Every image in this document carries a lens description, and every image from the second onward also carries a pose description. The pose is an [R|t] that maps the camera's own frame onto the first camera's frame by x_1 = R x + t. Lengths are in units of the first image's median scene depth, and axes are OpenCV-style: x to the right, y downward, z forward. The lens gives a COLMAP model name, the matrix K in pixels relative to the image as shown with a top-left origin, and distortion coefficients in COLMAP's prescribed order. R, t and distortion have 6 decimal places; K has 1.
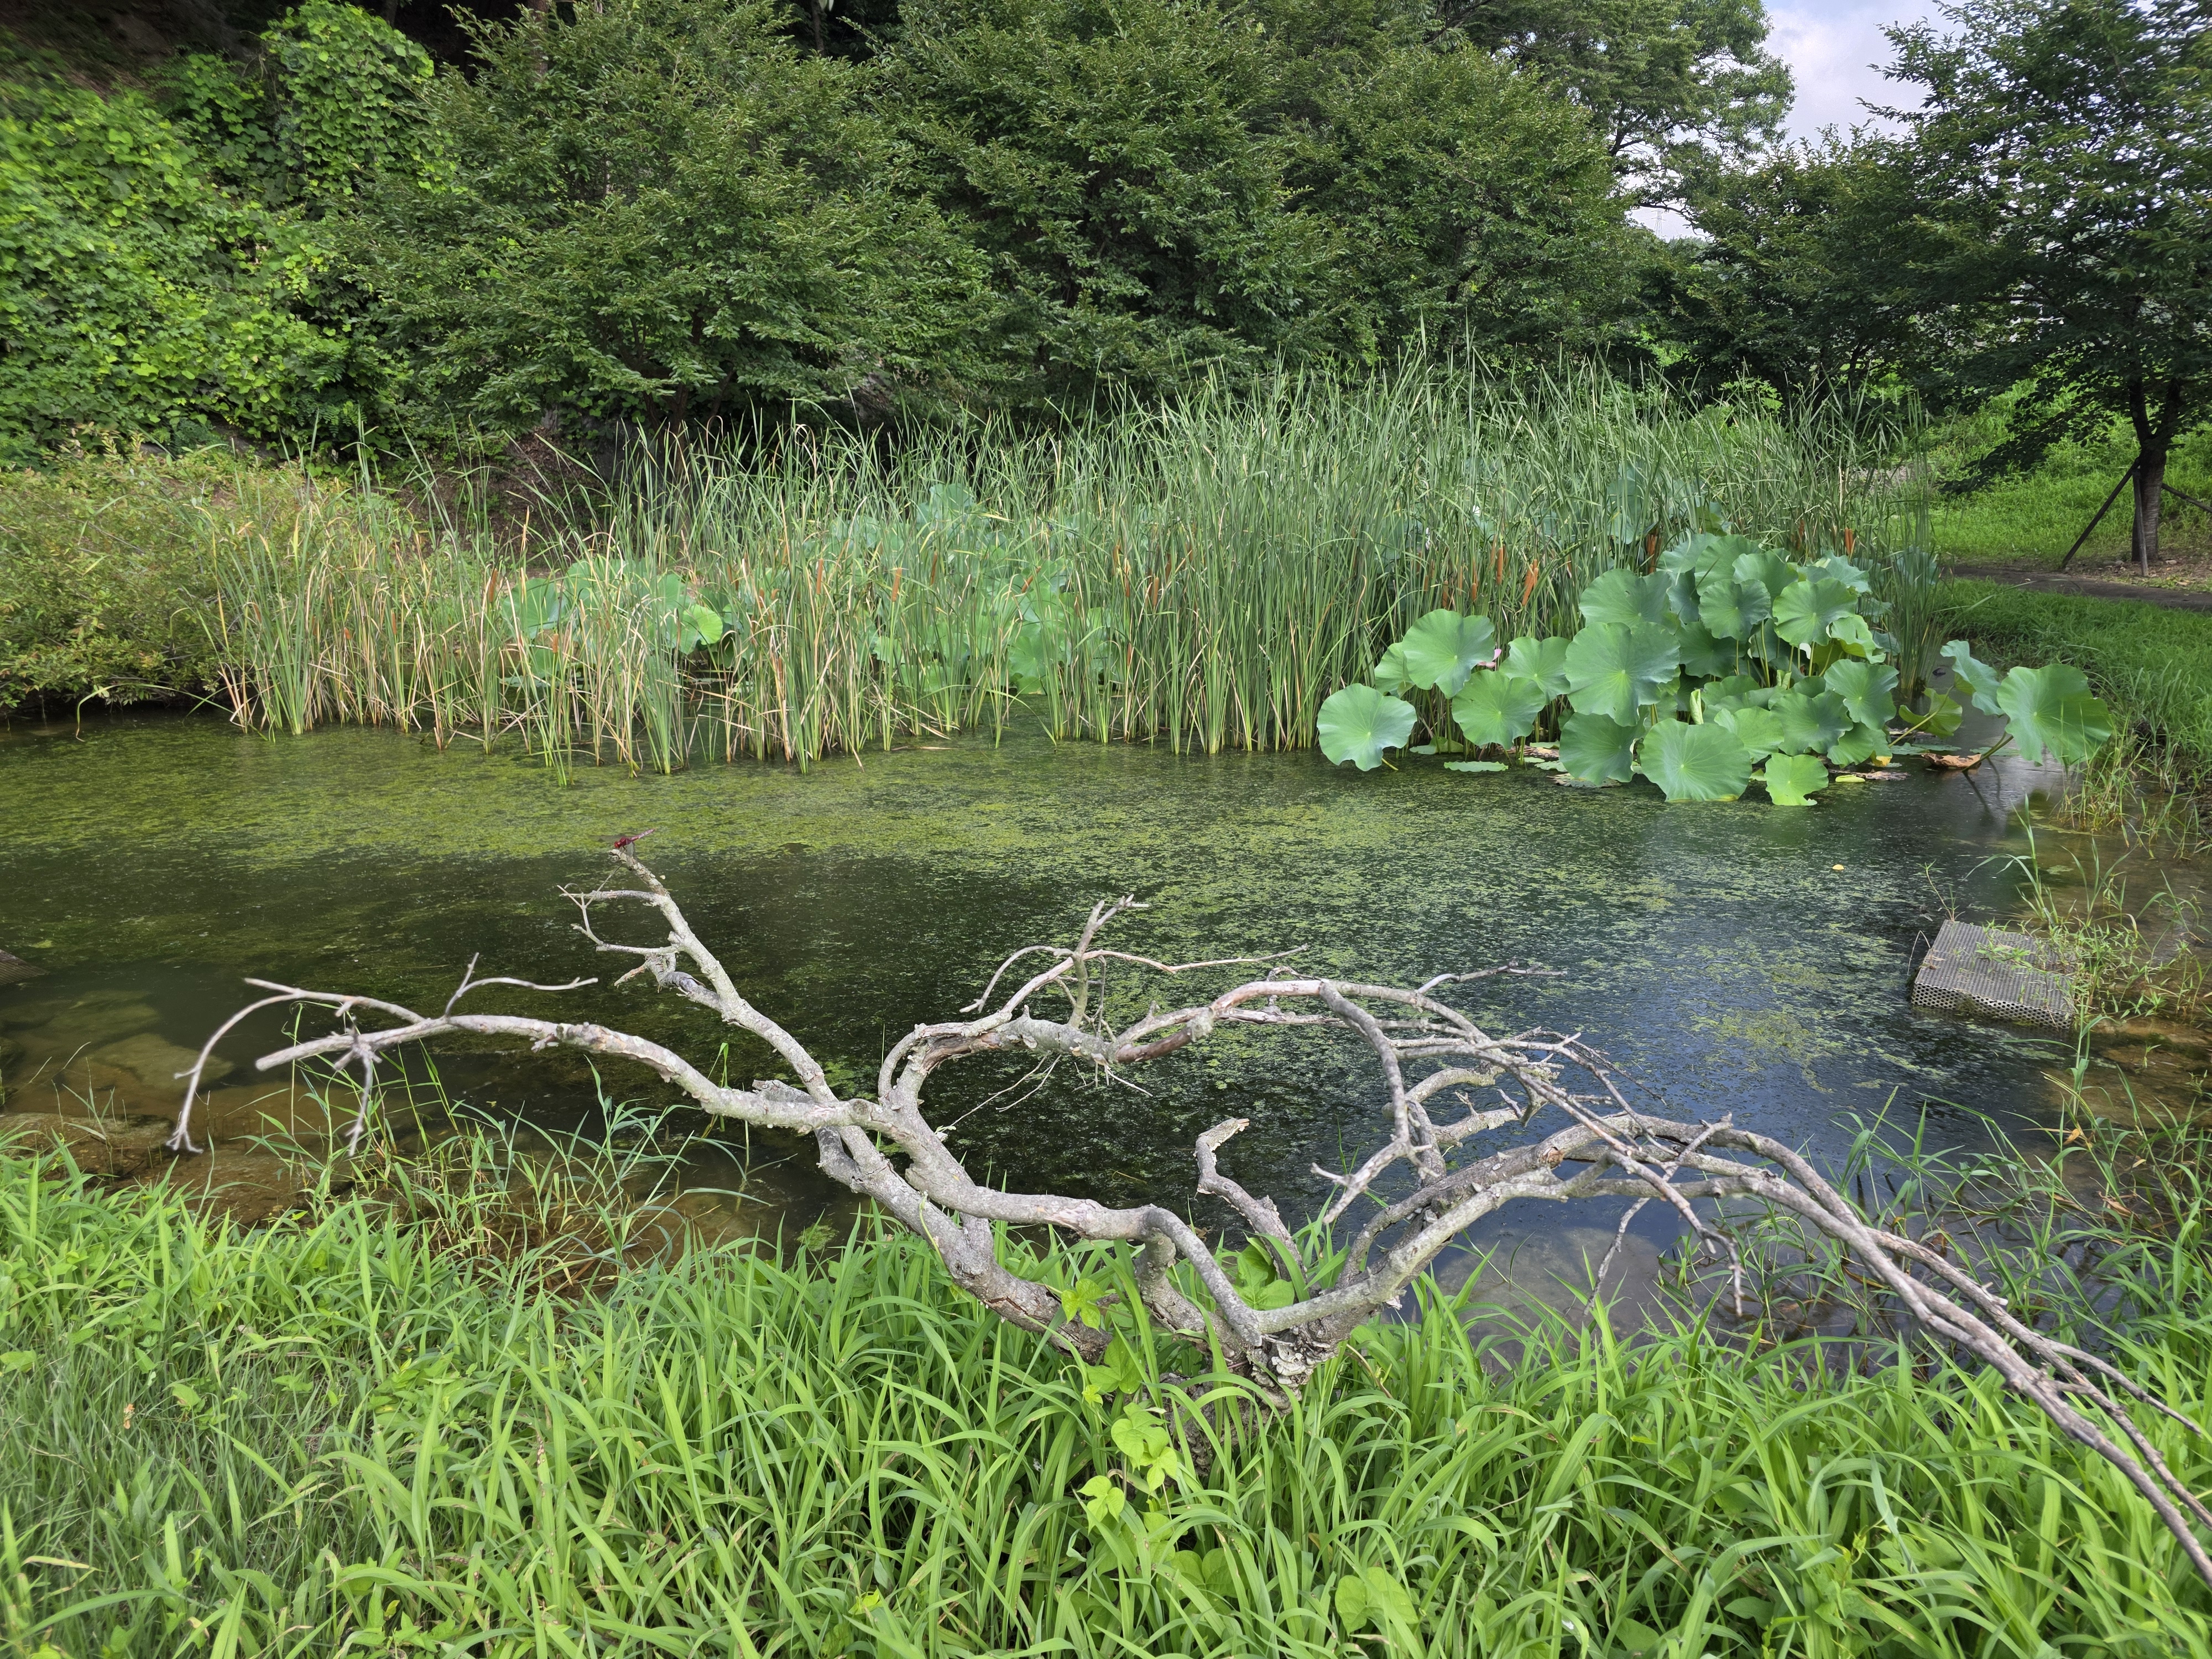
lens RADIAL K [[1486.8, 0, 1109.0], [0, 1486.8, 815.8], [0, 0, 1]] dist [0.057768, -0.048732]
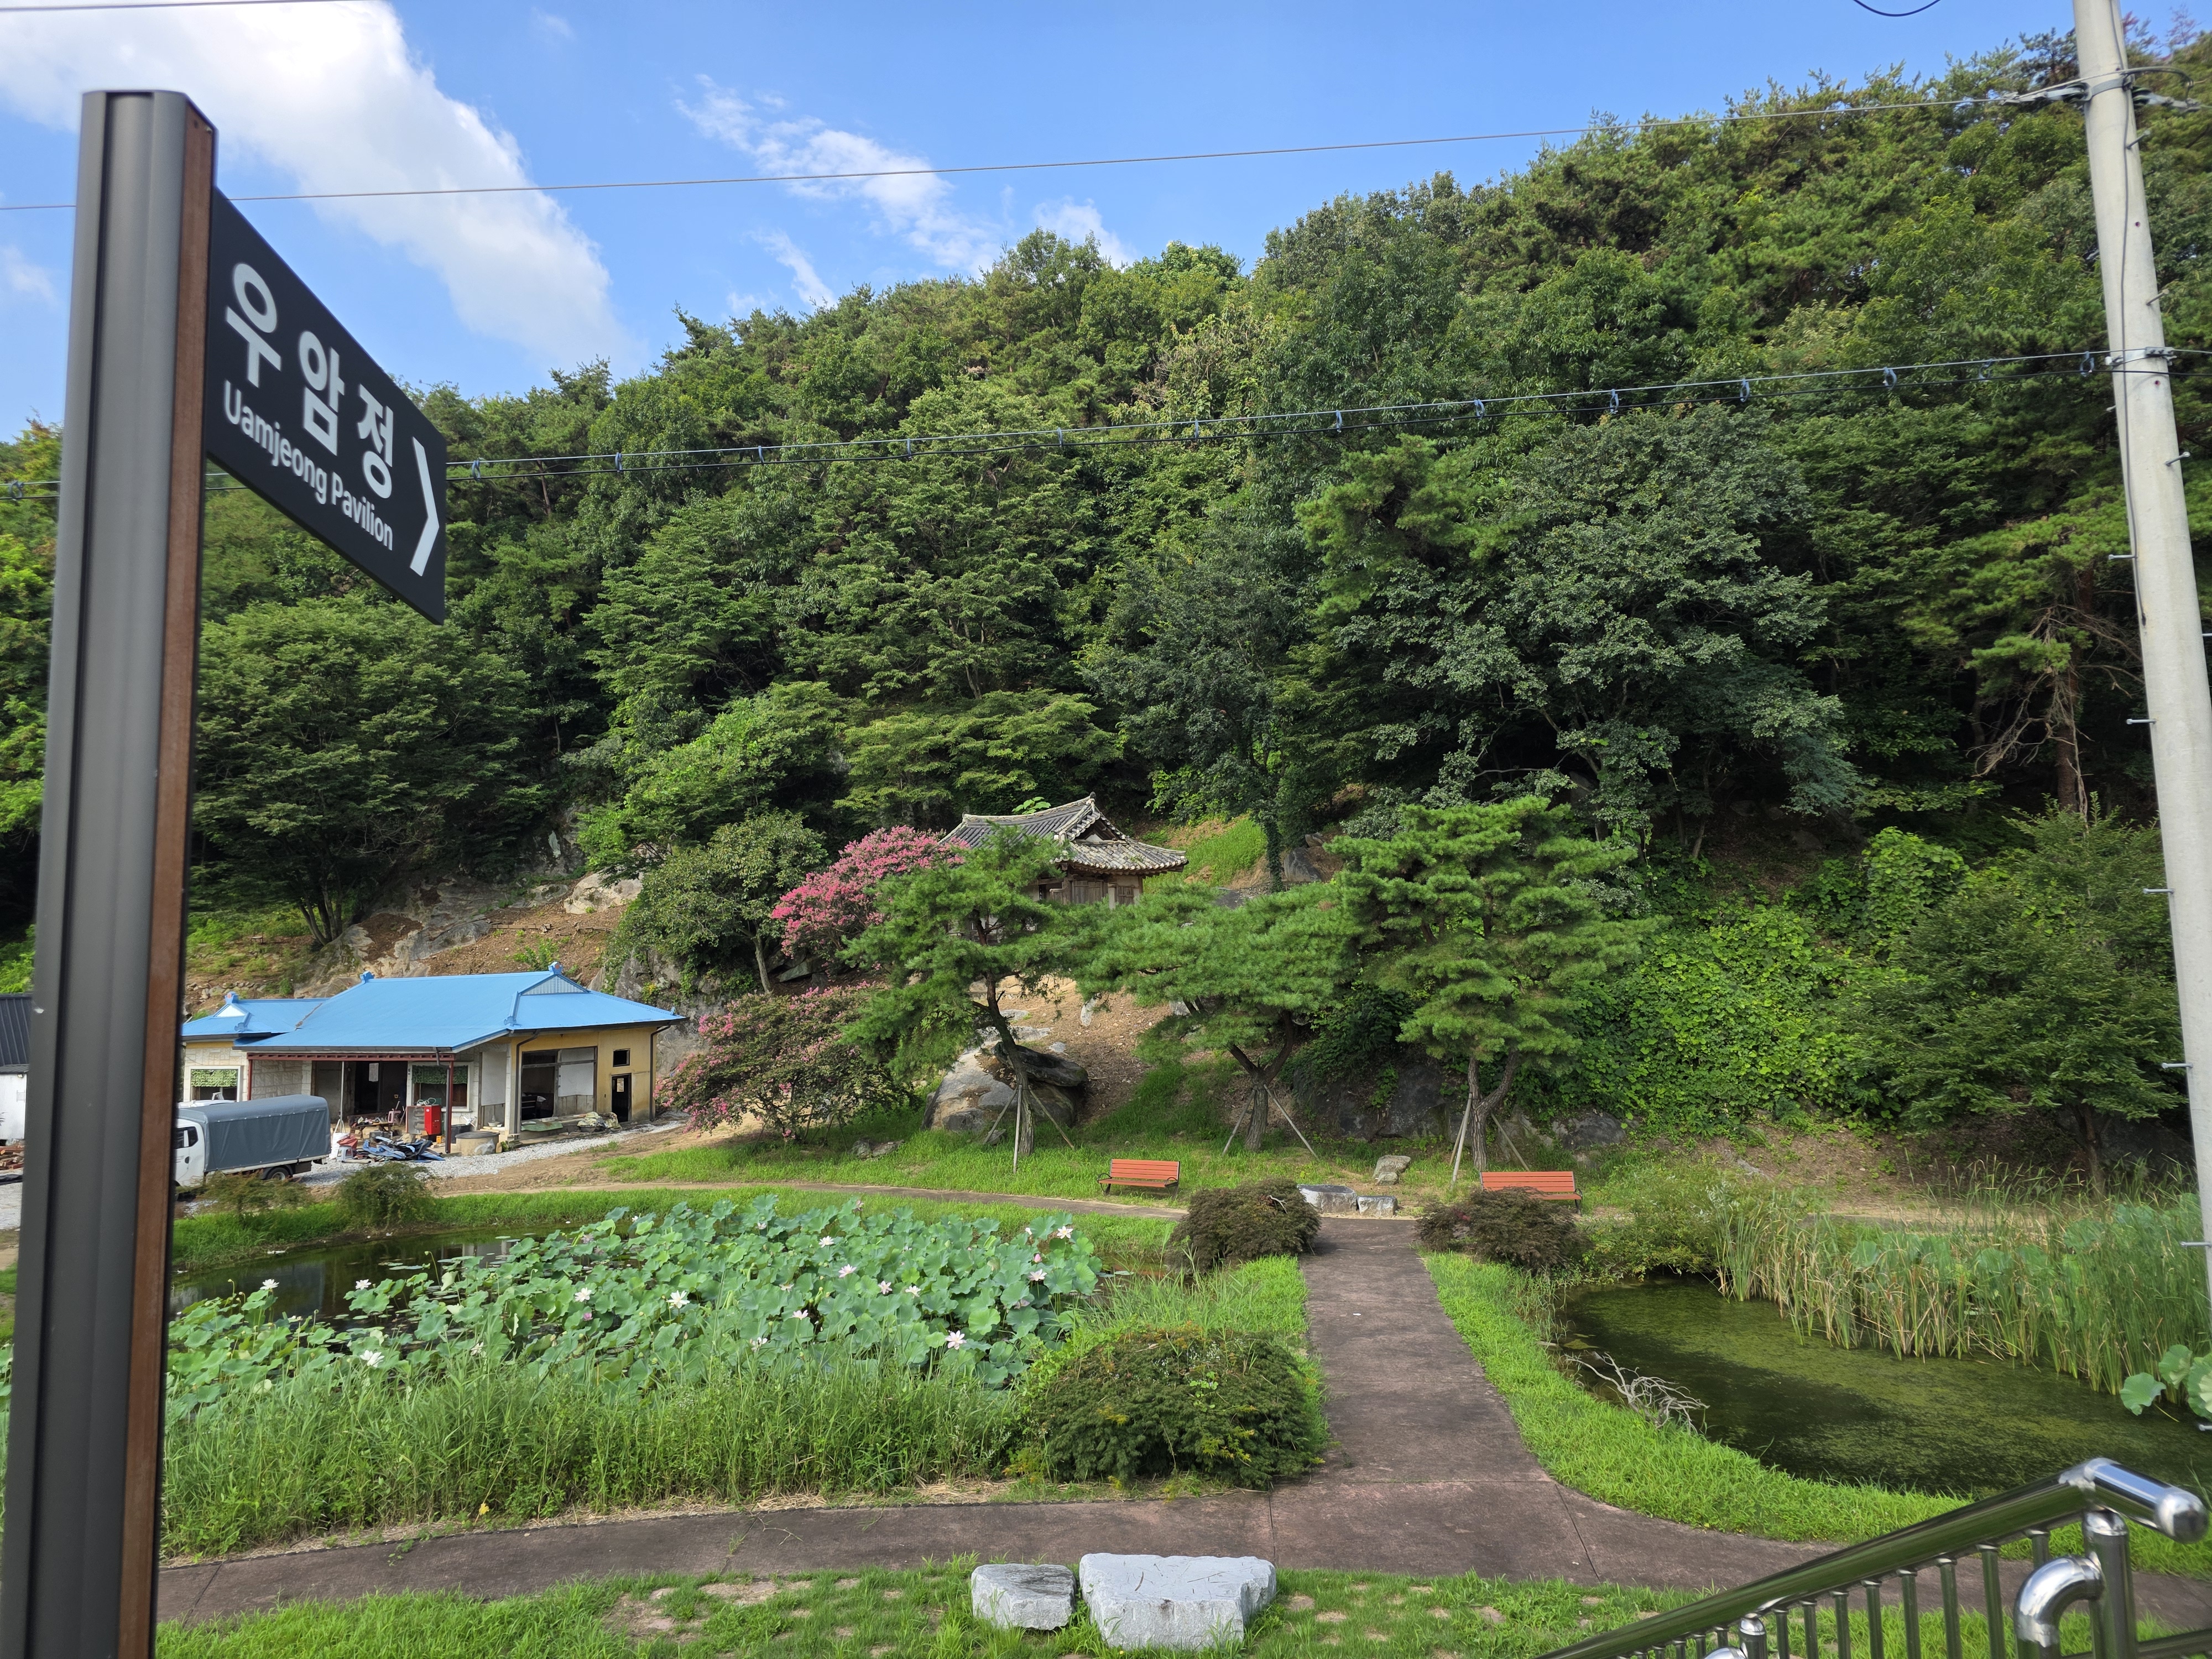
lens RADIAL K [[1486.8, 0, 1103.6], [0, 1486.8, 821.5], [0, 0, 1]] dist [0.057768, -0.048732]
pose [[0.494360, -0.099054, -0.863595, 0.565416], [-0.171842, 0.962743, -0.208797, -0.057907], [0.852102, 0.251622, 0.458920, -0.598223]]
